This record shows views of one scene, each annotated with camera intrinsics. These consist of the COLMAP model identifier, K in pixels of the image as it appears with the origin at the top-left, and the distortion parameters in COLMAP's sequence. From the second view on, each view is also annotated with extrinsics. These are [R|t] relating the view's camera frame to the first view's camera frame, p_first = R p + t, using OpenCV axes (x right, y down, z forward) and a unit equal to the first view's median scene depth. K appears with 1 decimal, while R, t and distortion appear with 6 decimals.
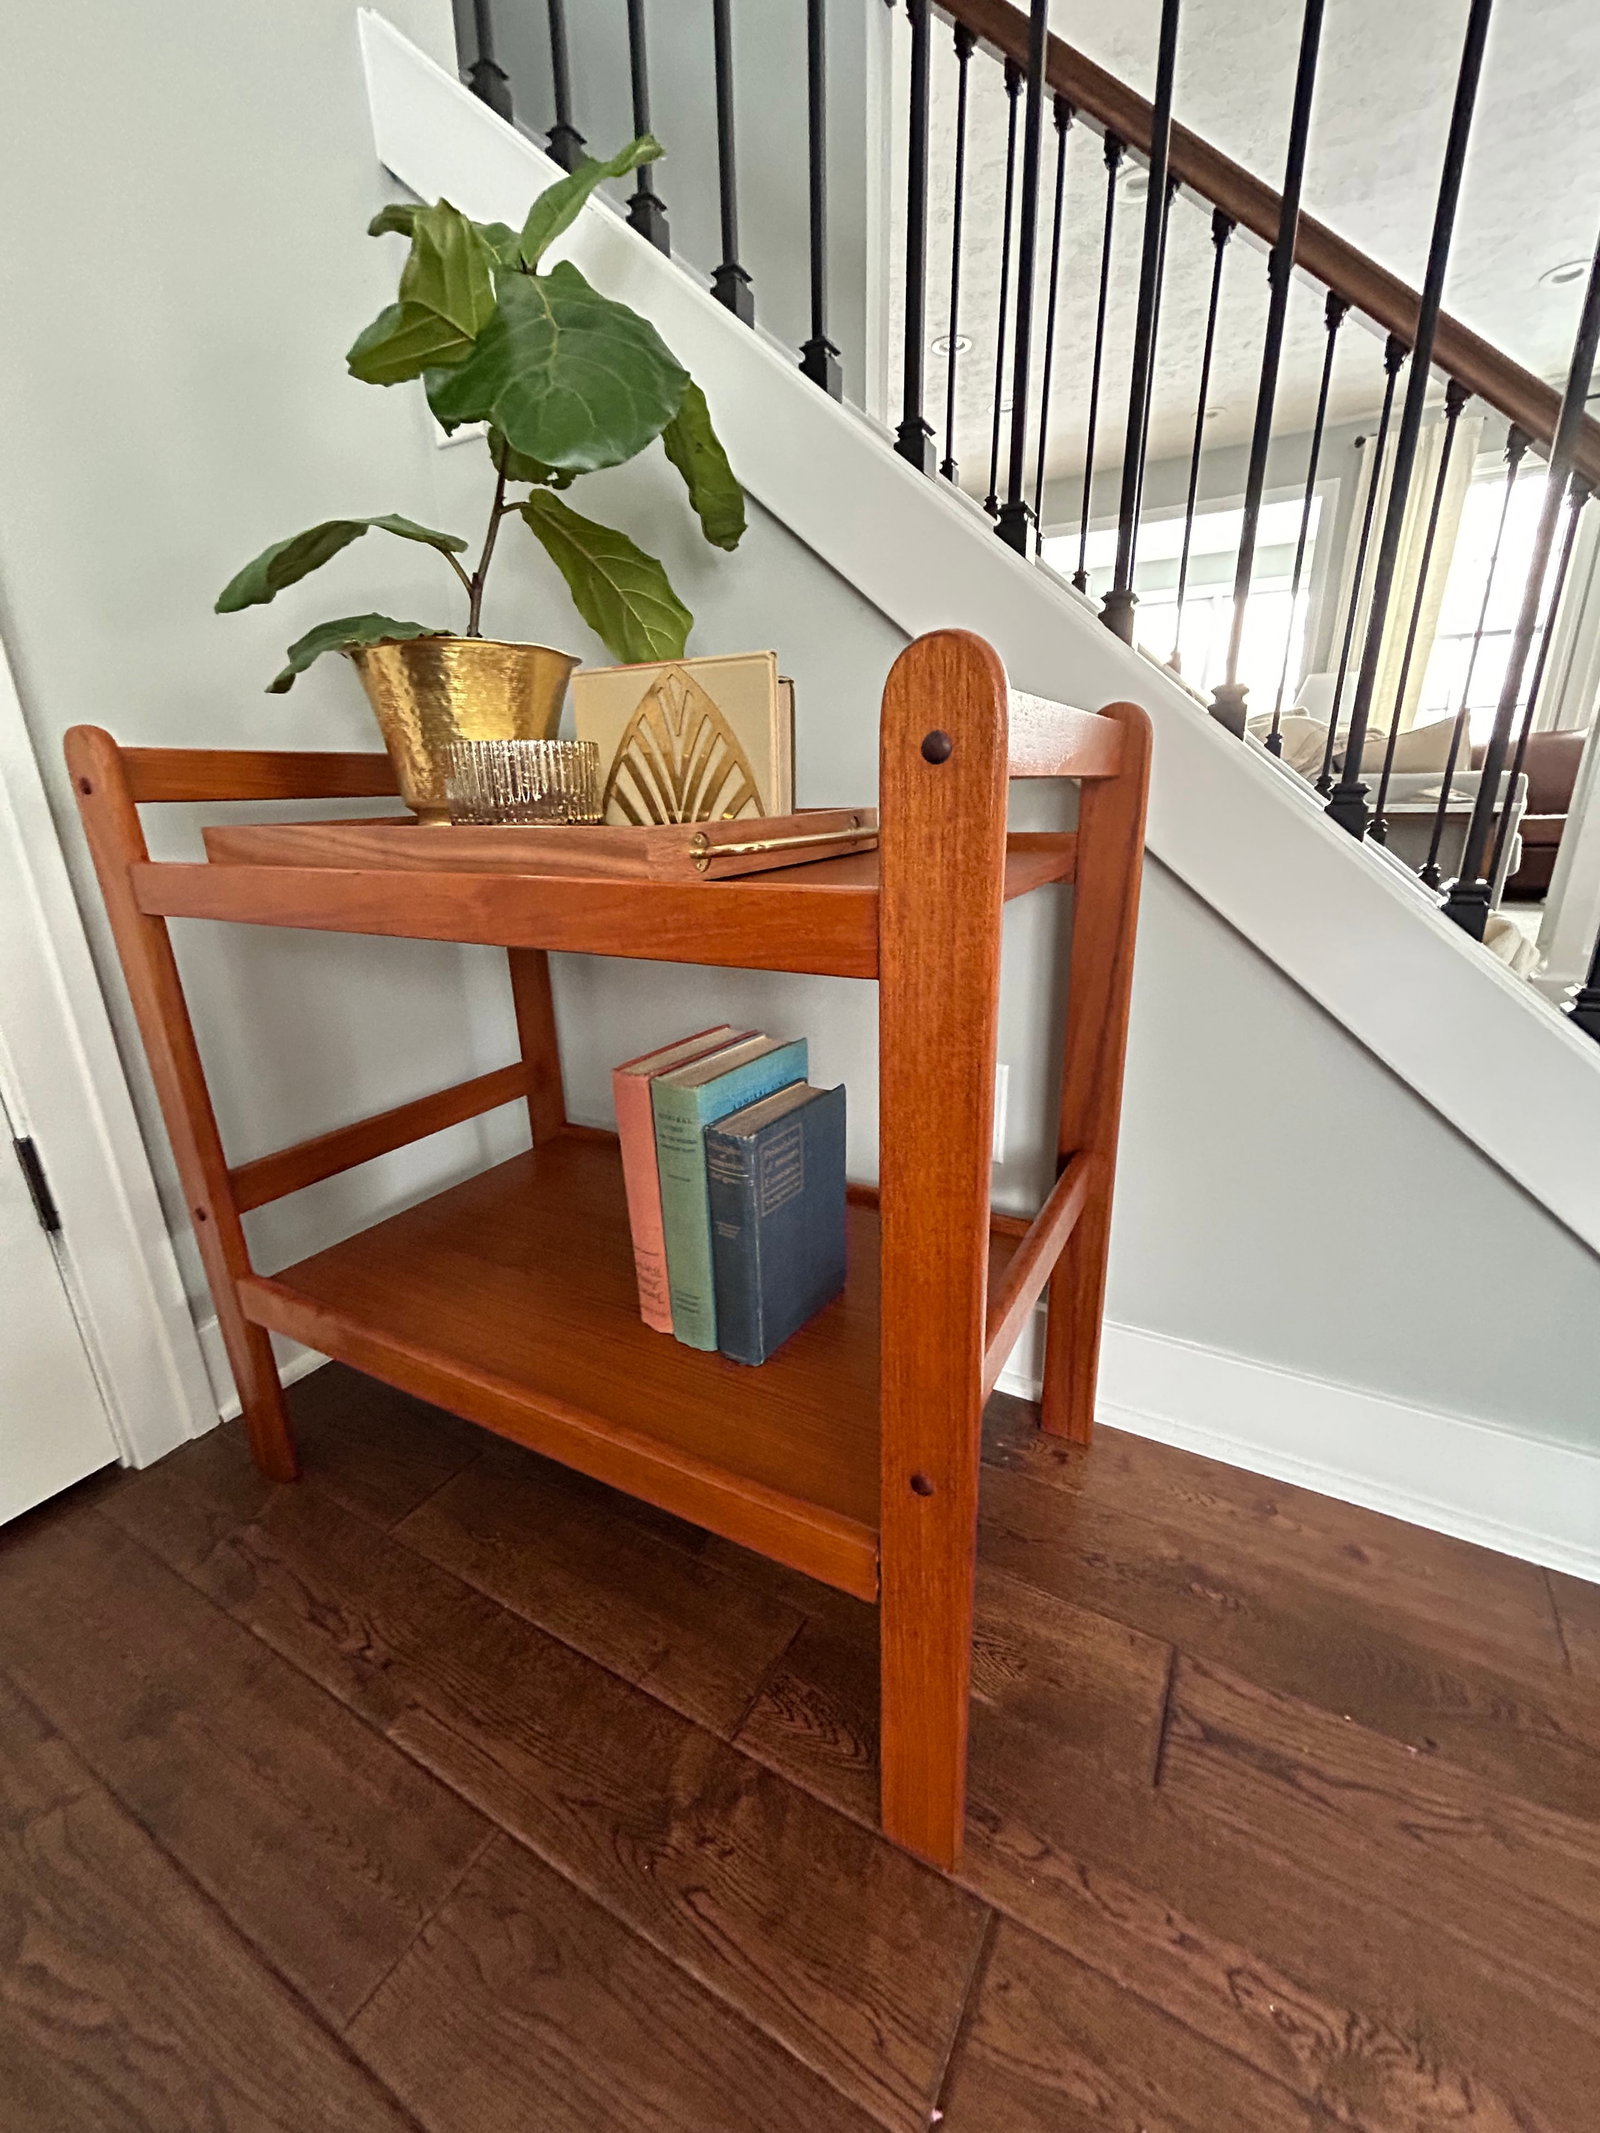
lens RADIAL K [[880.3, 0, 815.3], [0, 880.3, 1064.2], [0, 0, 1]] dist [-0.000148, -0.000855]
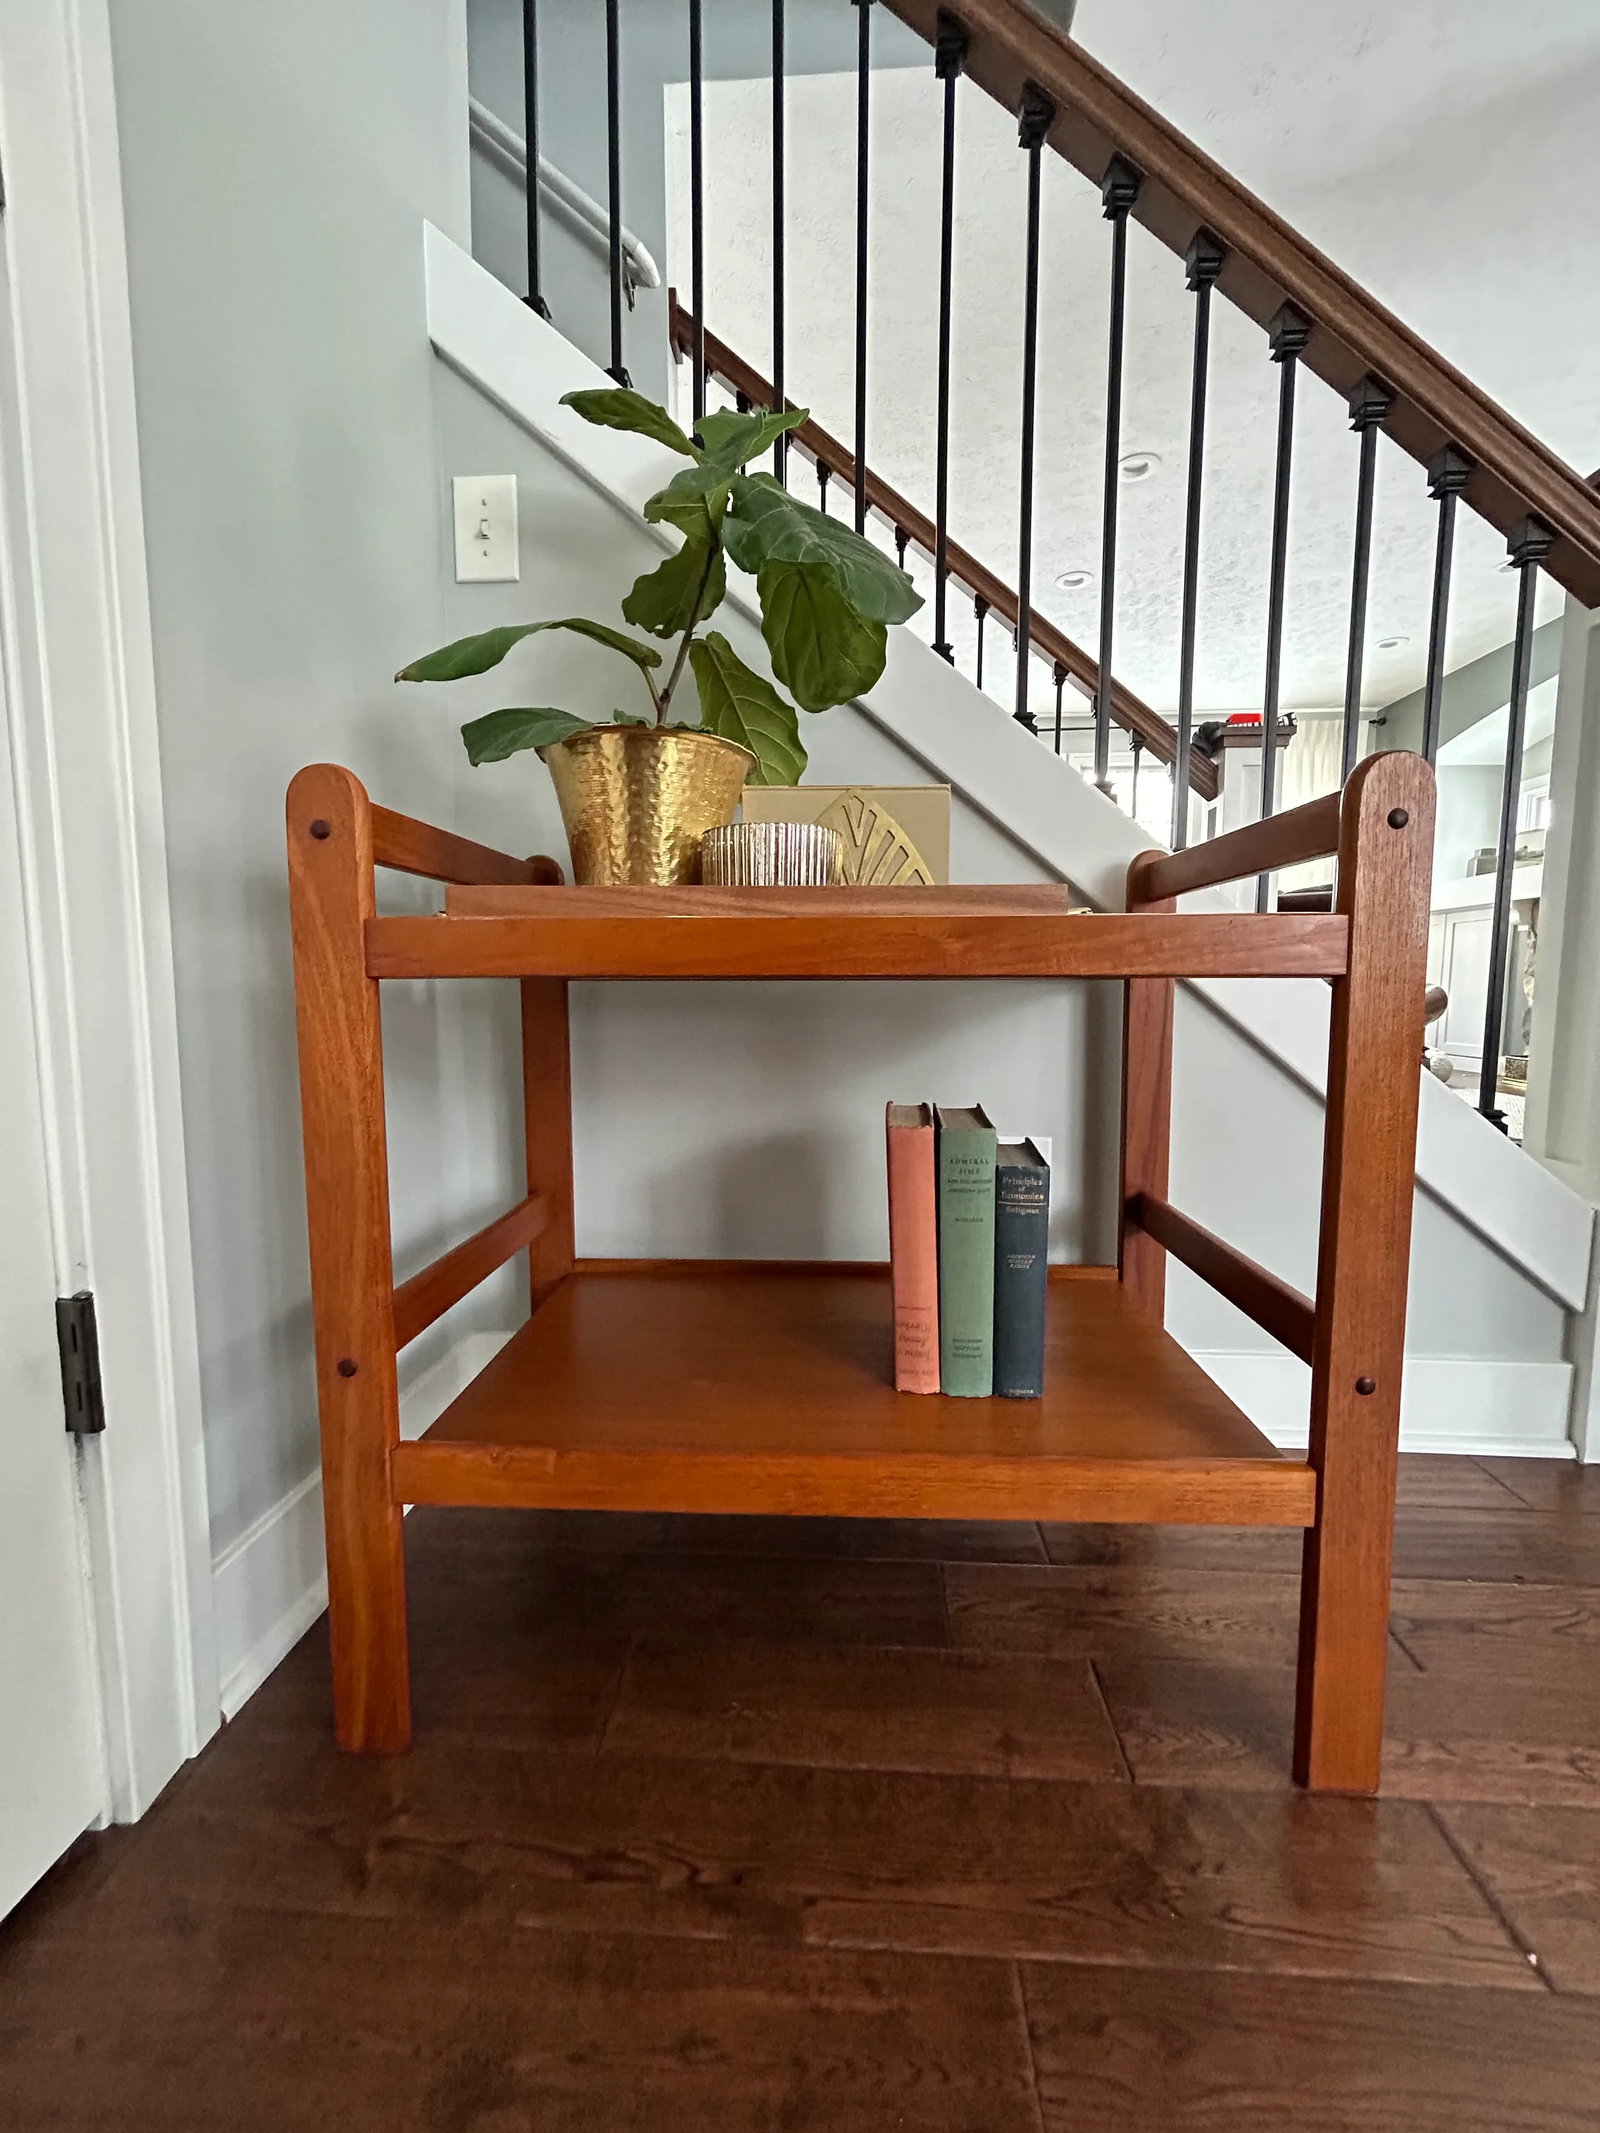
lens RADIAL K [[880.3, 0, 825.7], [0, 880.3, 1050.1], [0, 0, 1]] dist [-0.000148, -0.000855]
pose [[0.891384, -0.012539, 0.453075, -0.870467], [0.115764, 0.972761, -0.200833, 0.135908], [-0.438216, 0.231469, 0.868556, 0.109379]]
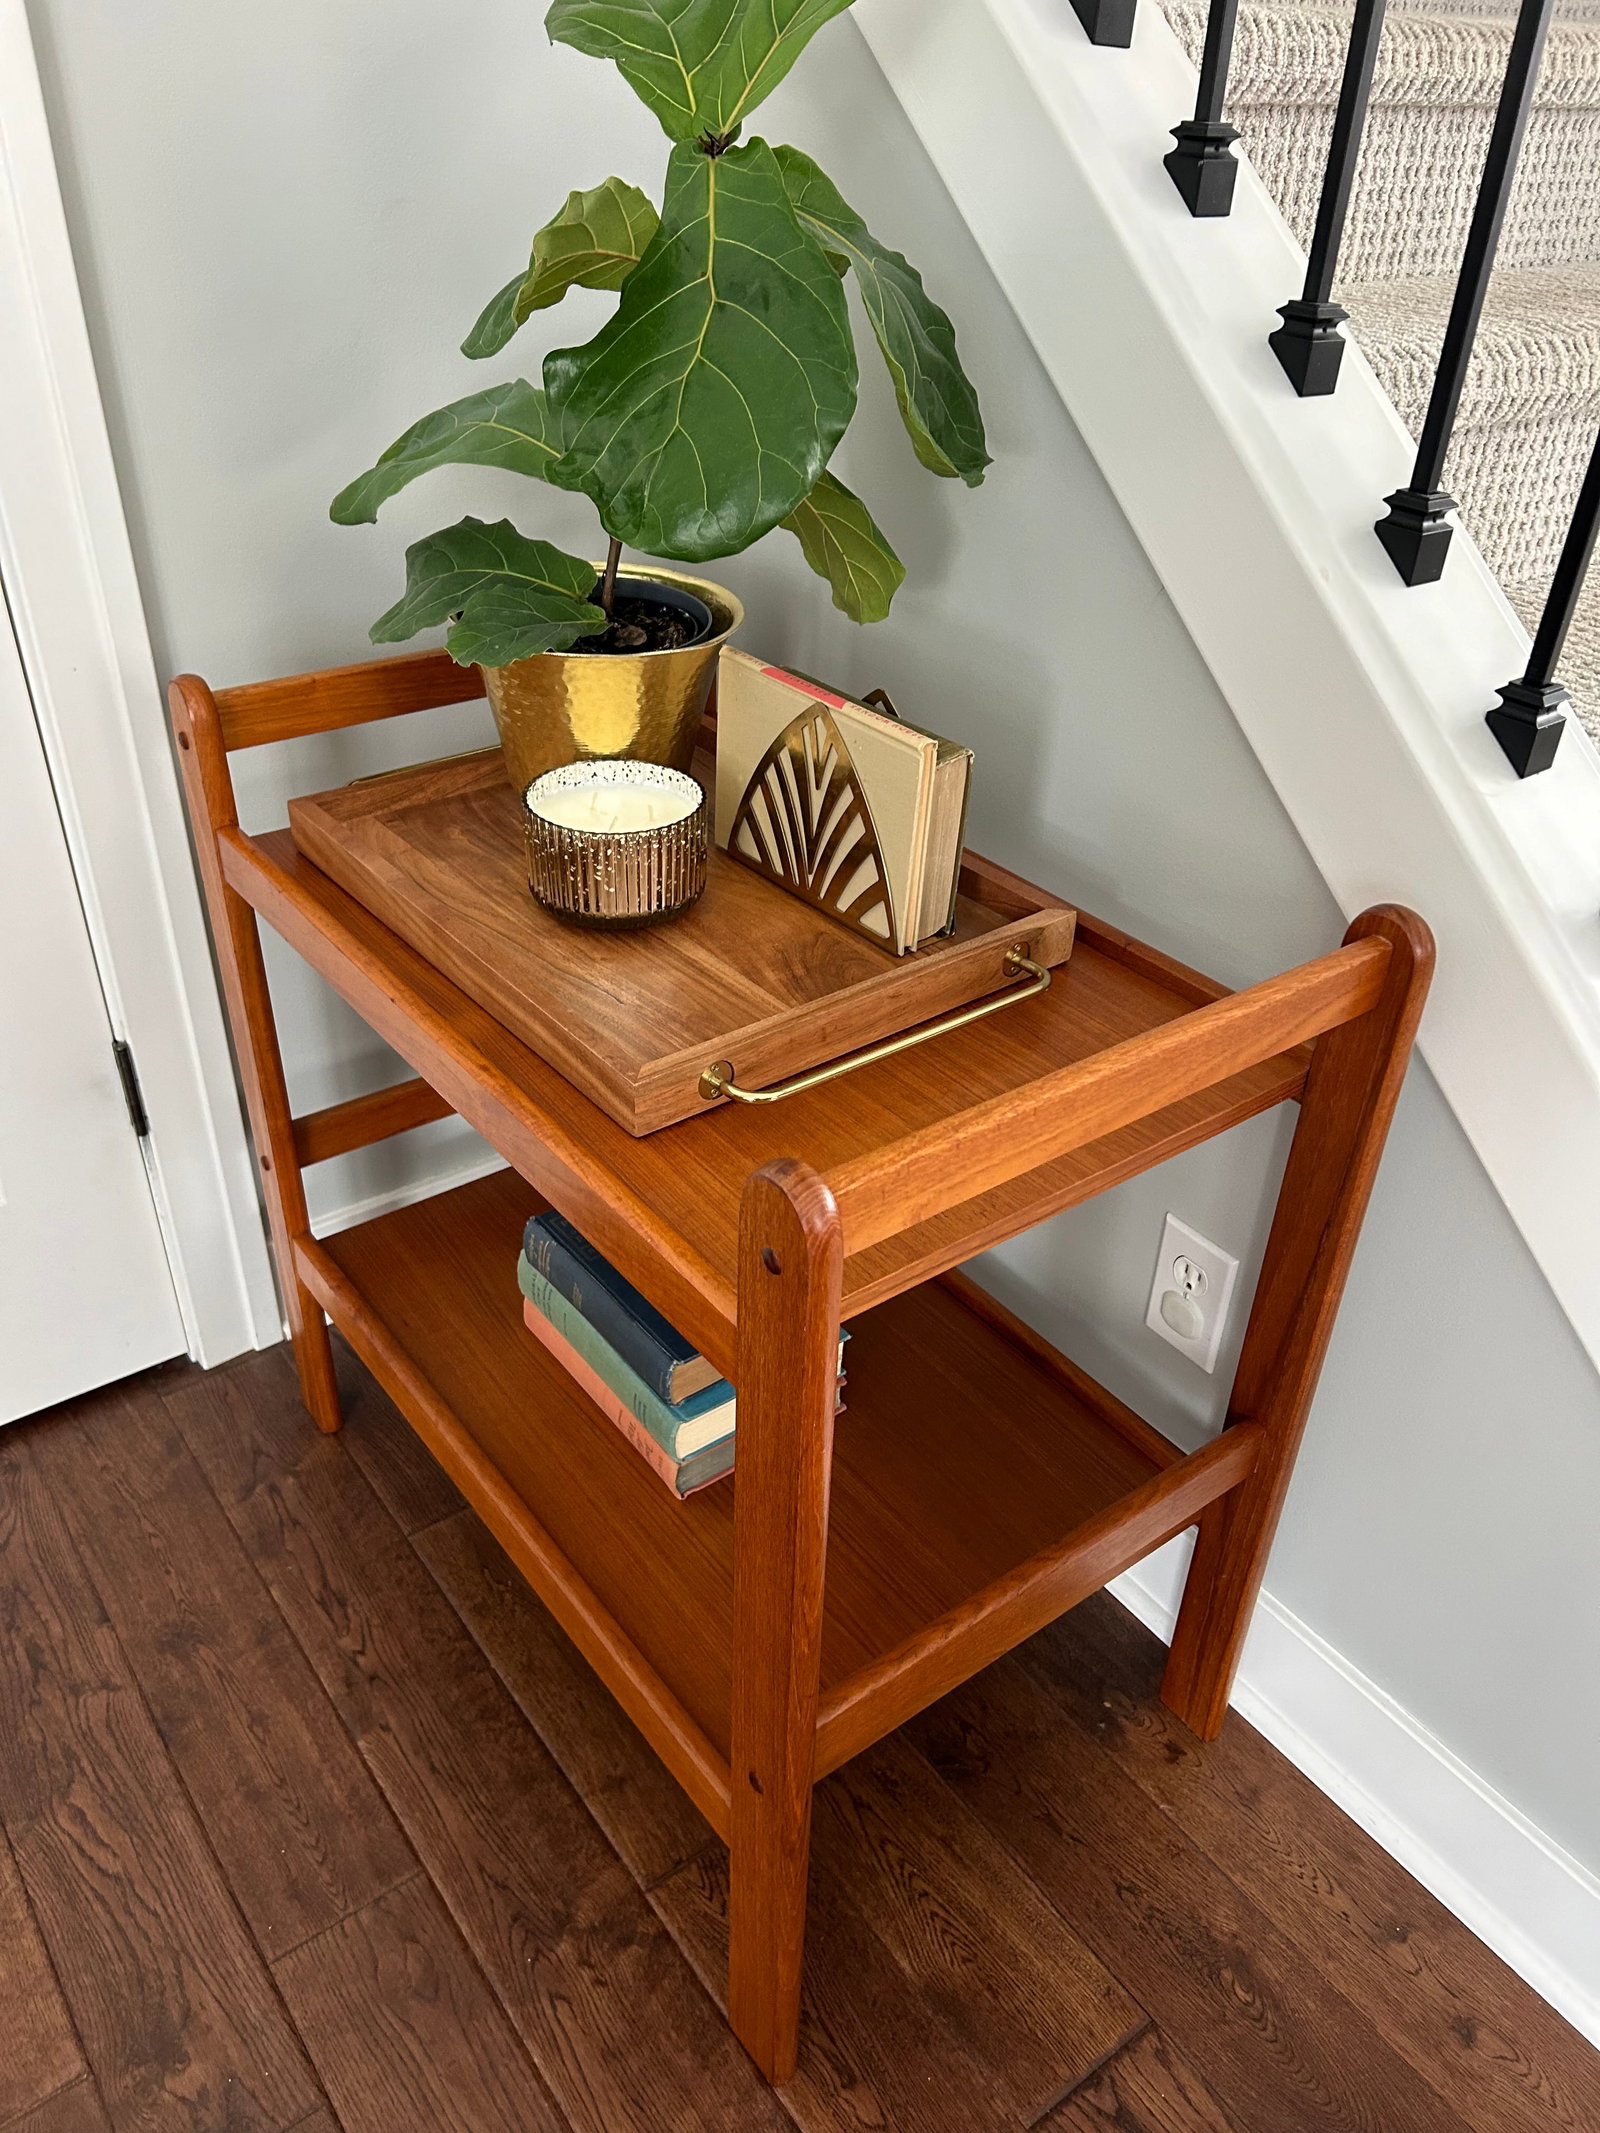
lens RADIAL K [[1668.6, 0, 788.5], [0, 1668.6, 1103.7], [0, 0, 1]] dist [0.037022, -0.050045]
pose [[0.905961, 0.275378, -0.321562, 0.421914], [-0.173106, 0.934100, 0.312237, -0.681250], [0.386355, -0.227210, 0.893927, -0.420538]]
